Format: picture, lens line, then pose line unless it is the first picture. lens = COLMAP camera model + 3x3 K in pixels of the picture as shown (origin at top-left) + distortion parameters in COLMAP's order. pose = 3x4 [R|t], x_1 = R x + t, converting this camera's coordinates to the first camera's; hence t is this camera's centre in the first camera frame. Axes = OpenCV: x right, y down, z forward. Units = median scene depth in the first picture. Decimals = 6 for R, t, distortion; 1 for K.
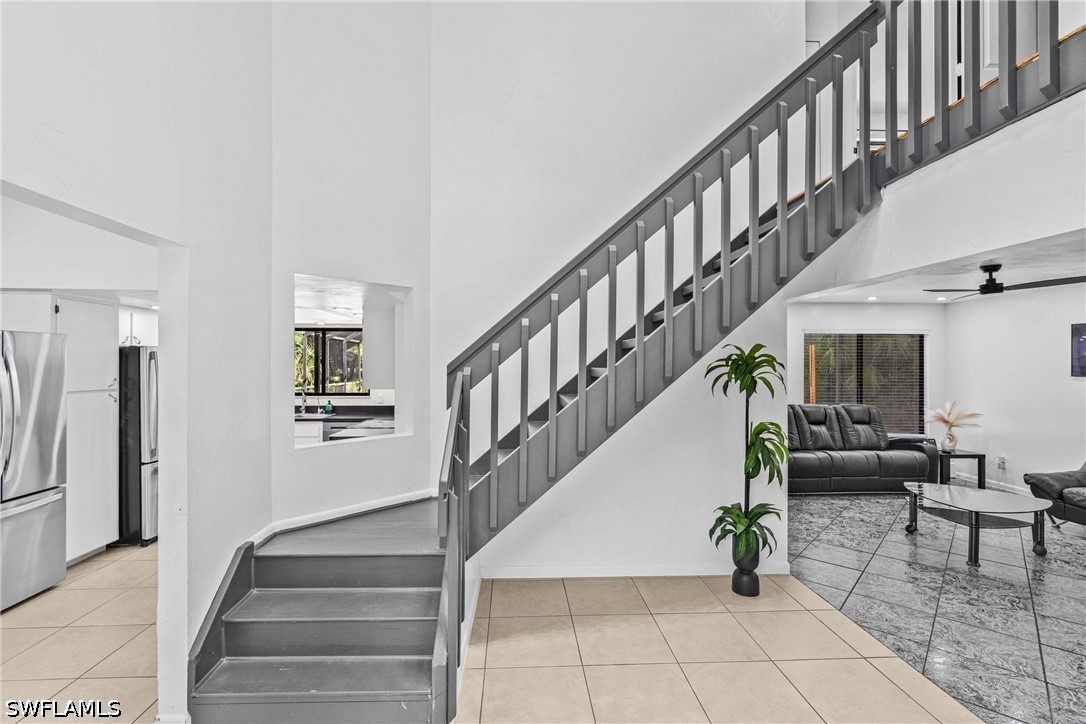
lens RADIAL K [[492.9, 0, 538.1], [0, 492.9, 359.3], [0, 0, 1]] dist [-0.003893, 0.002169]
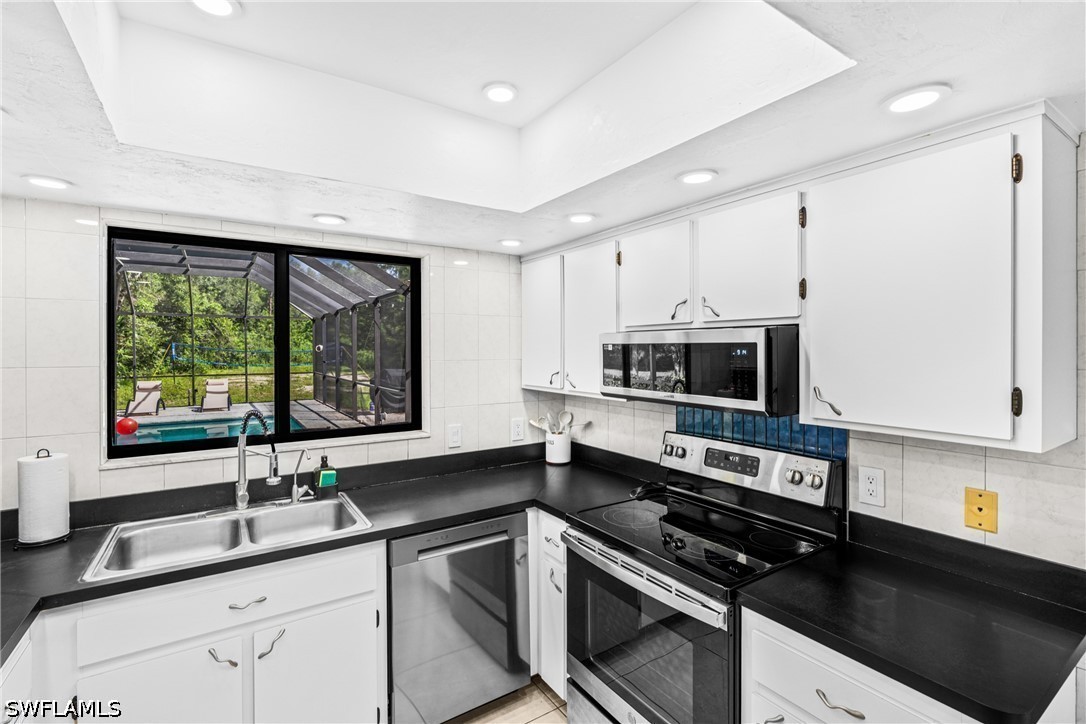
lens RADIAL K [[492.9, 0, 535.6], [0, 492.9, 353.4], [0, 0, 1]] dist [-0.003893, 0.002169]
pose [[0.866161, -0.010275, 0.499659, -0.467814], [0.000470, 0.999805, 0.019745, 0.006415], [-0.499764, -0.016867, 0.865997, 0.634996]]
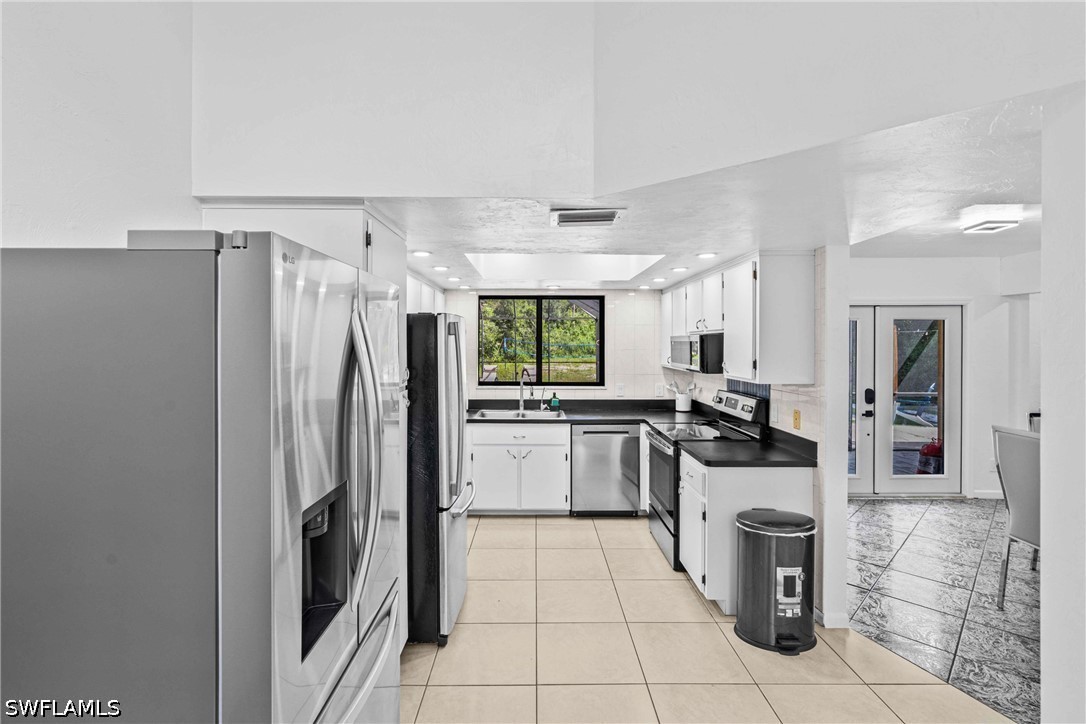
lens RADIAL K [[492.9, 0, 534.9], [0, 492.9, 350.1], [0, 0, 1]] dist [-0.003893, 0.002169]
pose [[0.998627, -0.003202, -0.052279, -0.415129], [0.004433, 0.999715, 0.023450, 0.002369], [0.052189, -0.023650, 0.998357, 0.259917]]
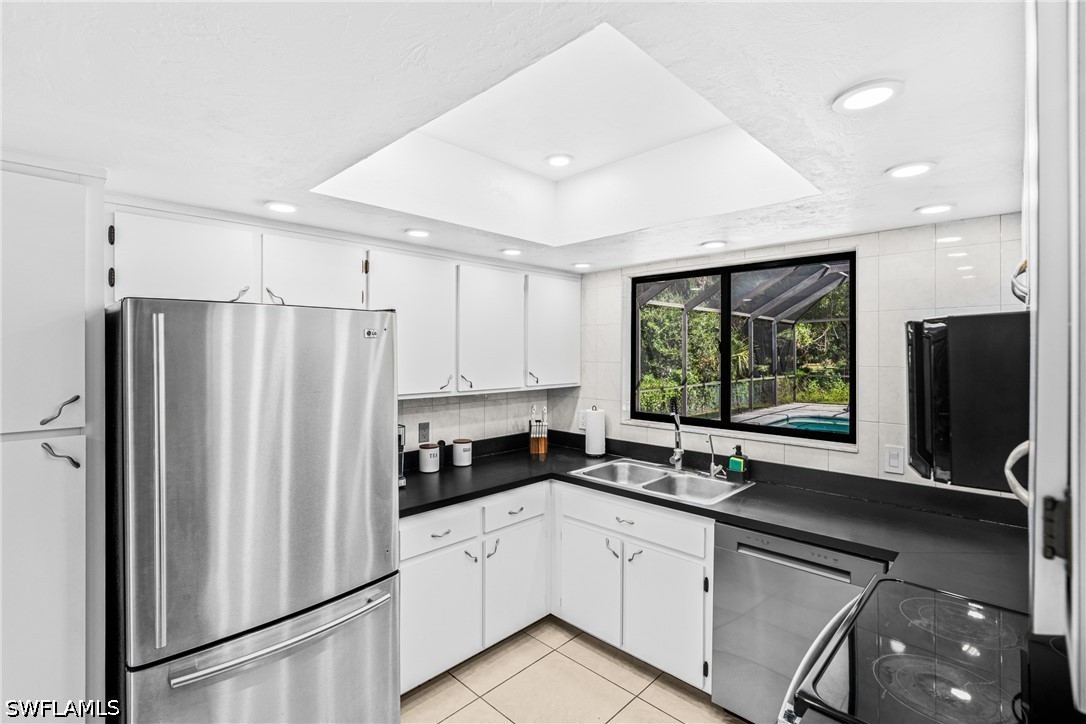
lens RADIAL K [[492.9, 0, 533.0], [0, 492.9, 355.1], [0, 0, 1]] dist [-0.003893, 0.002169]
pose [[0.675688, 0.000766, -0.737187, -0.245775], [0.011011, 0.999877, 0.011132, 0.005913], [0.737106, -0.015638, 0.675597, 0.616864]]
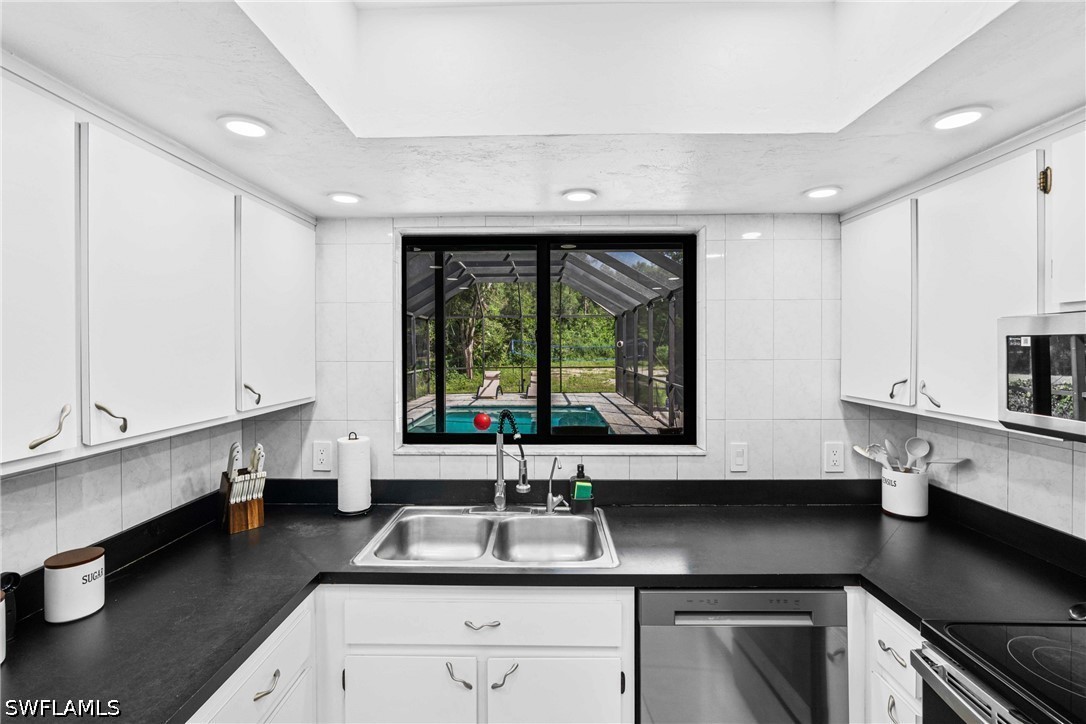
lens RADIAL K [[492.9, 0, 538.4], [0, 492.9, 351.6], [0, 0, 1]] dist [-0.003893, 0.002169]
pose [[0.997713, -0.007187, -0.067215, -0.429839], [0.008702, 0.999714, 0.022278, 0.006954], [0.067035, -0.022812, 0.997490, 0.697263]]
